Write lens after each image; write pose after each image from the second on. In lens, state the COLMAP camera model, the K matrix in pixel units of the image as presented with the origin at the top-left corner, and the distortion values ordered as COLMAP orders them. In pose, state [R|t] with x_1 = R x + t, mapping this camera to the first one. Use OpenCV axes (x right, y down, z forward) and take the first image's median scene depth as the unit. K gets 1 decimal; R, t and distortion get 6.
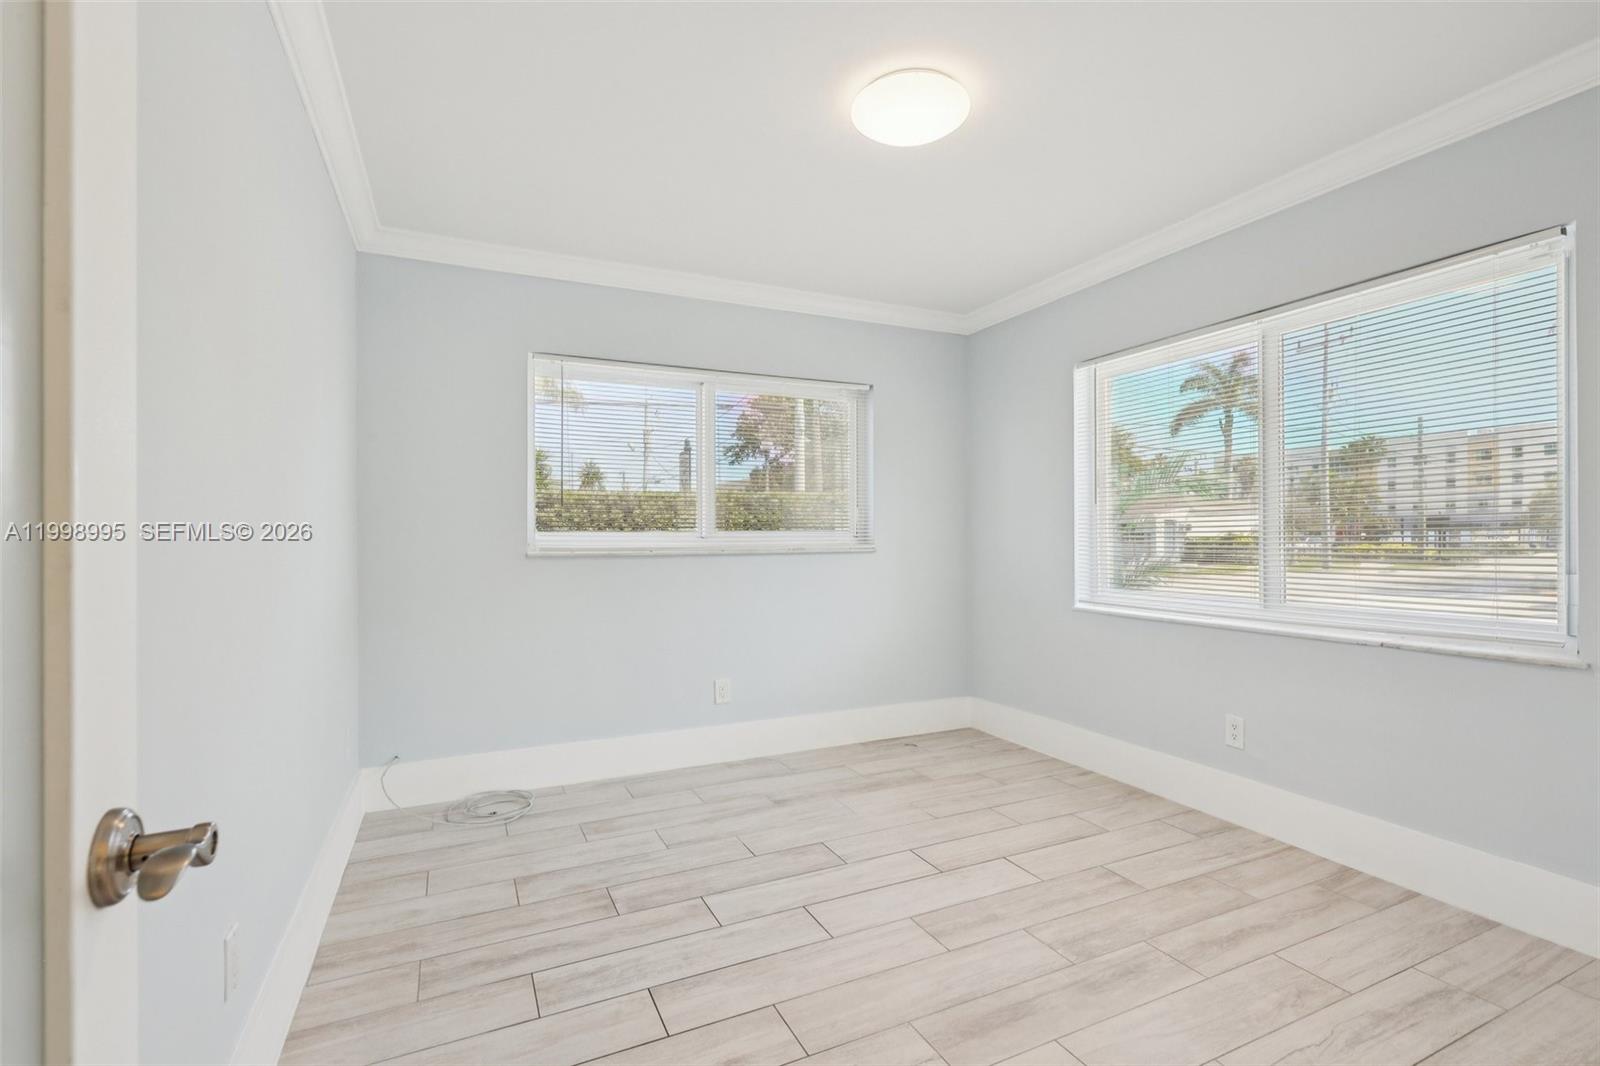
lens RADIAL K [[727.7, 0, 807.6], [0, 727.7, 534.4], [0, 0, 1]] dist [0.000884, -0.000253]
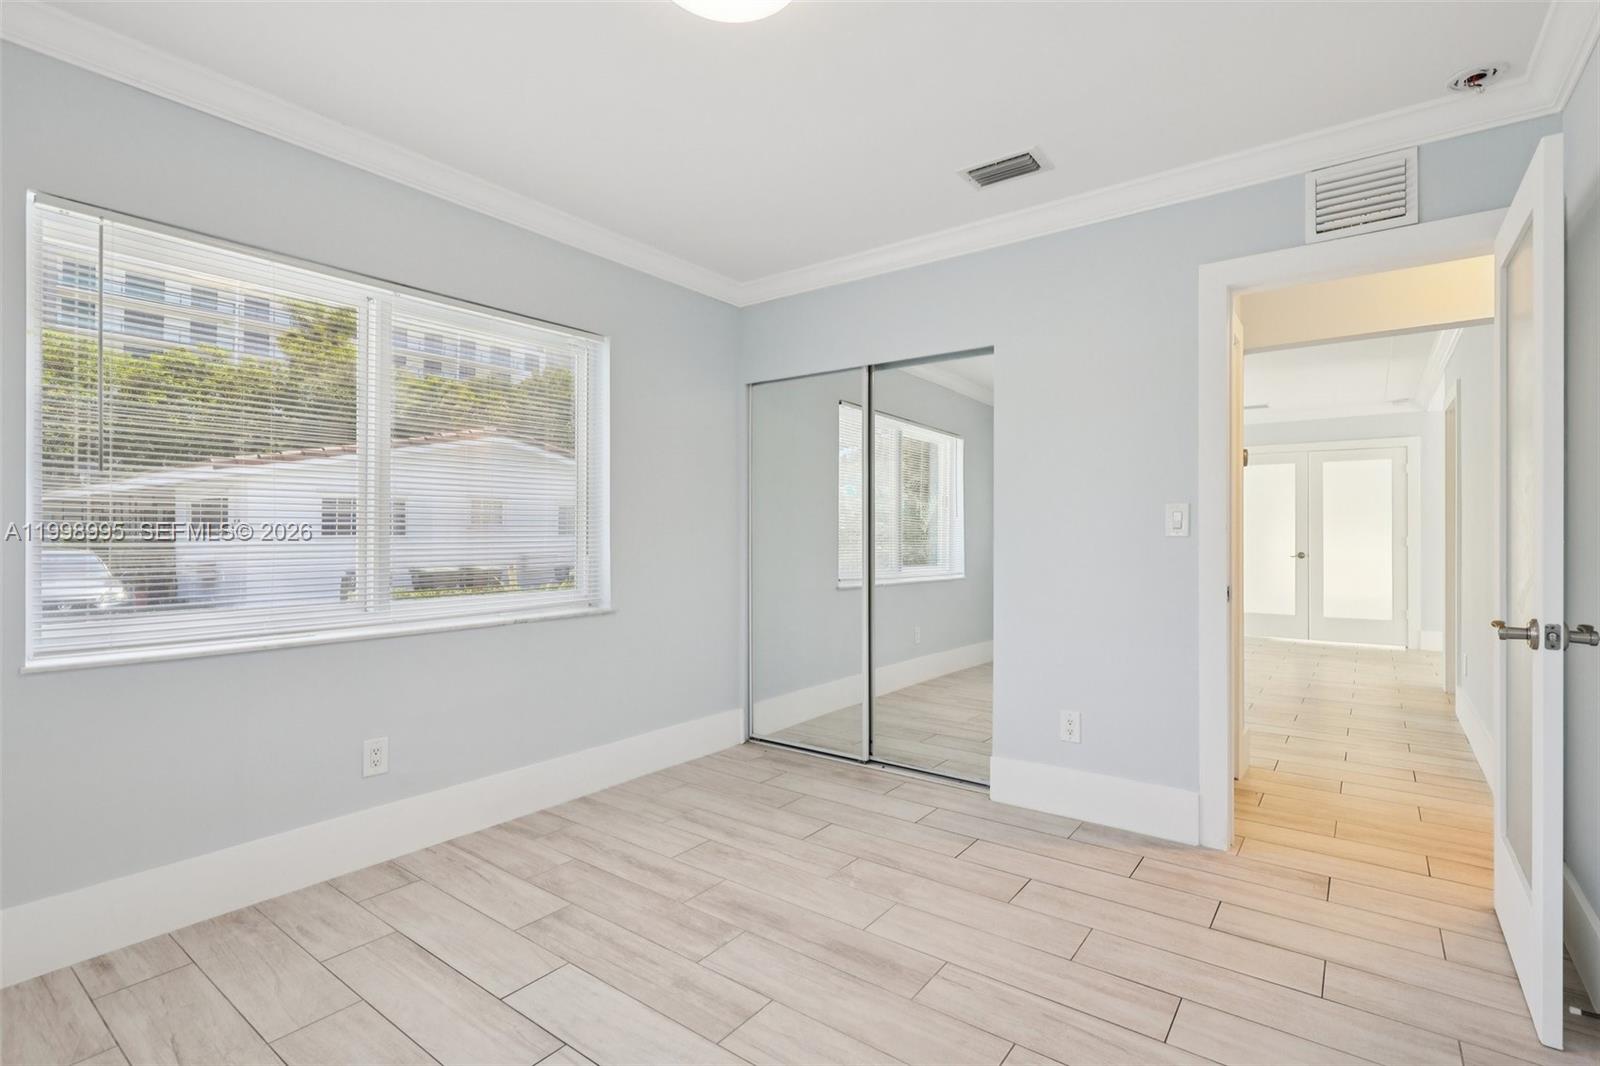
lens RADIAL K [[749.6, 0, 802.1], [0, 749.6, 534.2], [0, 0, 1]] dist [0.001481, -0.000441]
pose [[-0.454264, 0.000572, 0.890867, -0.538572], [-0.001092, 0.999999, -0.001199, 0.008729], [-0.890866, -0.001518, -0.454263, 1.182685]]
